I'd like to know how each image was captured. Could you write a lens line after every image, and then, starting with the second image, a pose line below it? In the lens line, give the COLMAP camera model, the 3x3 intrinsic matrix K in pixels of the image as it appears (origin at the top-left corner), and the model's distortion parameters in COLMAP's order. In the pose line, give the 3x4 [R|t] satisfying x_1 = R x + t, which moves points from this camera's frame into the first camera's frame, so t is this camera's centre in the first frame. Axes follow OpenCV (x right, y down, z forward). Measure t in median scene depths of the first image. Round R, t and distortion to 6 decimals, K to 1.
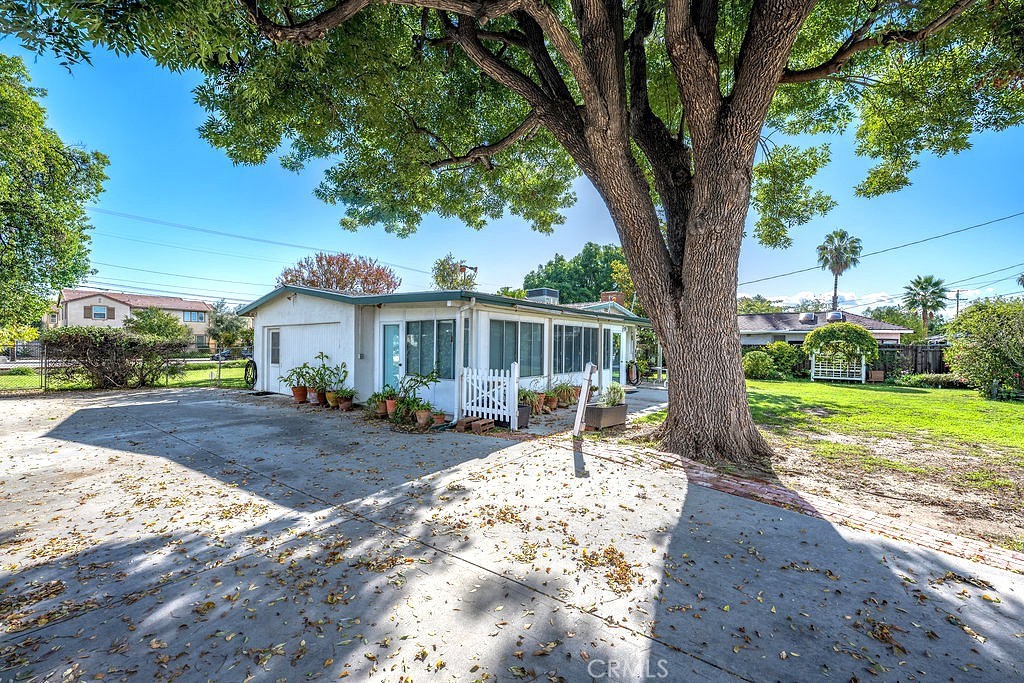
lens RADIAL K [[412.7, 0, 510.4], [0, 412.7, 345.4], [0, 0, 1]] dist [-0.001326, 0.000011]
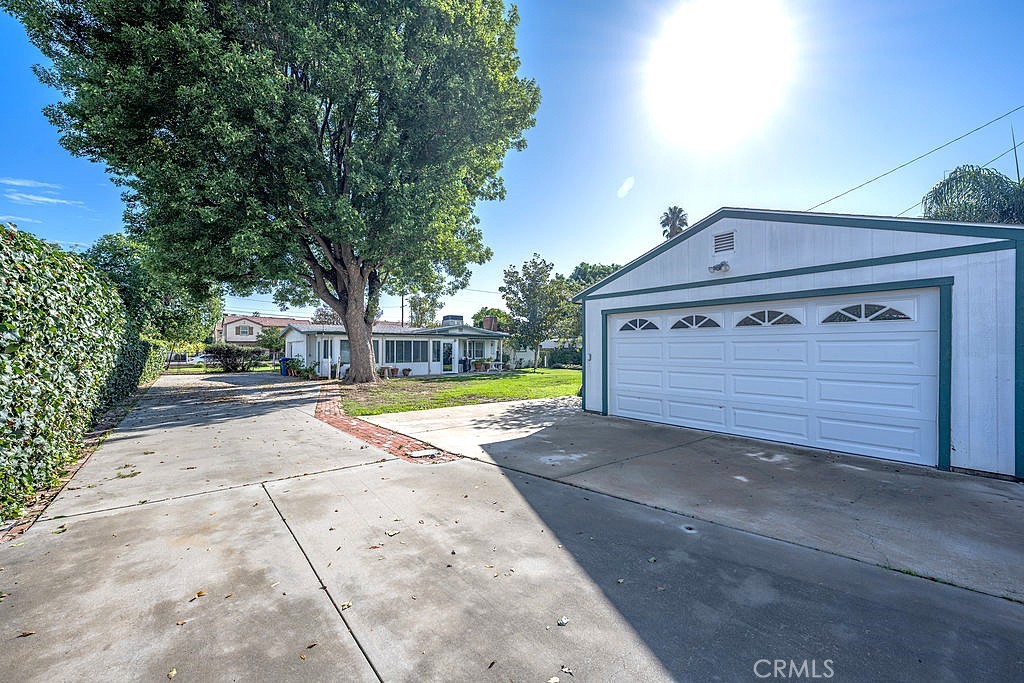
lens RADIAL K [[412.7, 0, 513.2], [0, 412.7, 345.0], [0, 0, 1]] dist [-0.001326, 0.000011]
pose [[0.973133, -0.014149, -0.229809, 0.922684], [0.011832, 0.999864, -0.011456, 0.004831], [0.229940, 0.008429, 0.973168, -0.722858]]
